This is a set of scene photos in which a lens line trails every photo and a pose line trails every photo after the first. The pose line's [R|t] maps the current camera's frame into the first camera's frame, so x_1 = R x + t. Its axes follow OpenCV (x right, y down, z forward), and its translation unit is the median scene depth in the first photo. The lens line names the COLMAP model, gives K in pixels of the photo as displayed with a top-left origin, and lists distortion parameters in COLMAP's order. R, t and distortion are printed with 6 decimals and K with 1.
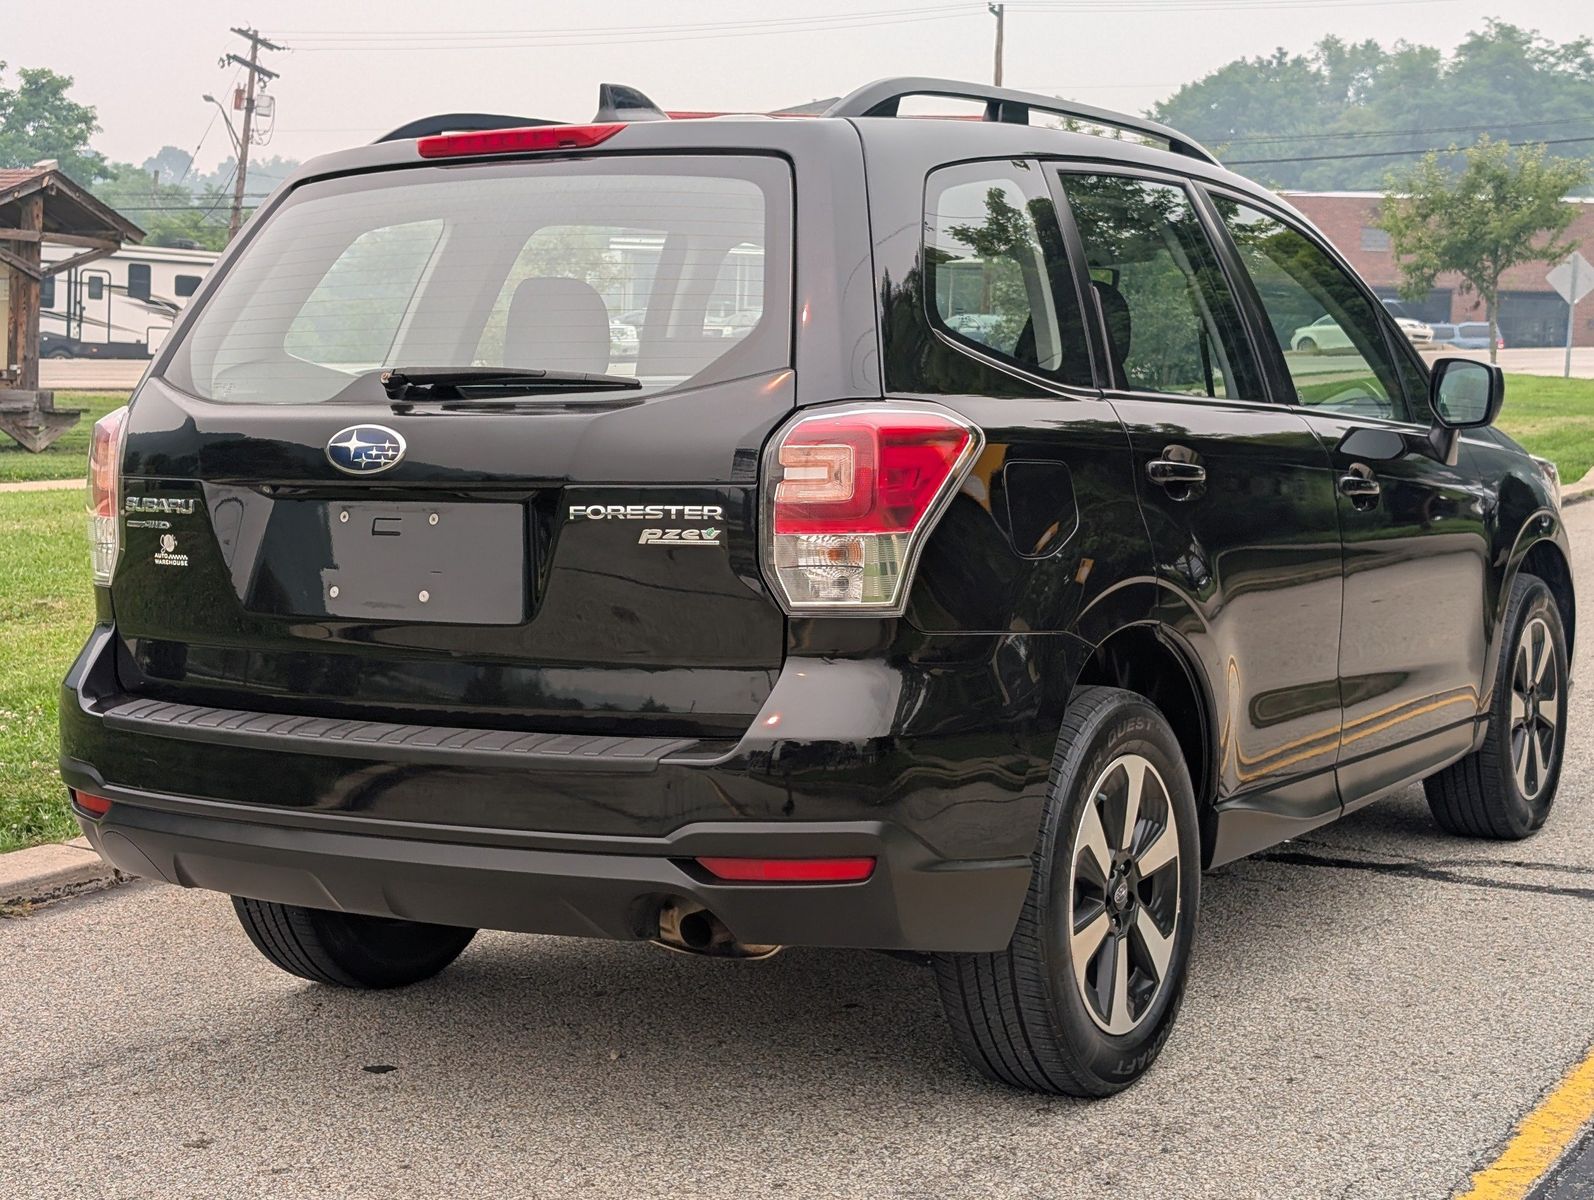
lens RADIAL K [[2465.9, 0, 780.4], [0, 2465.9, 598.1], [0, 0, 1]] dist [0.213461, -0.865467]
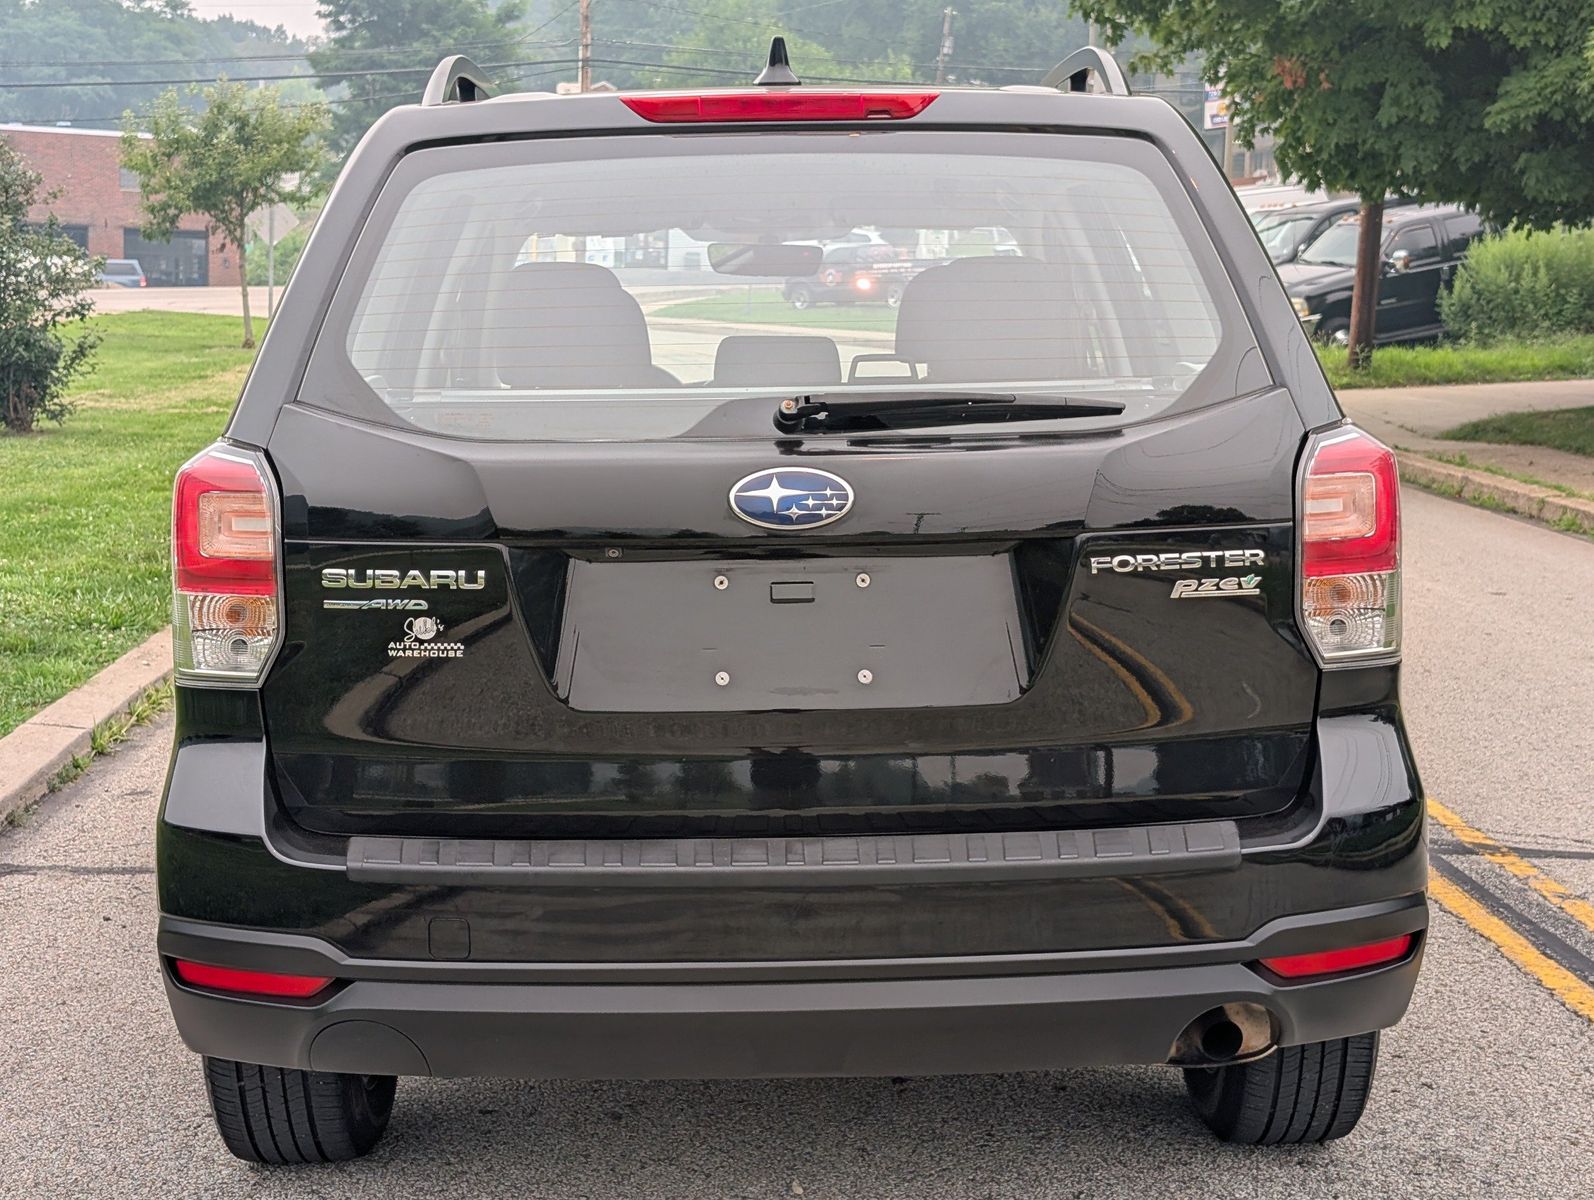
lens RADIAL K [[2465.9, 0, 780.4], [0, 2465.9, 598.1], [0, 0, 1]] dist [0.213461, -0.865467]
pose [[0.850035, -0.064986, 0.522702, -0.572123], [0.051395, 0.997858, 0.040482, -0.058831], [-0.524213, -0.007547, 0.851554, 0.320351]]
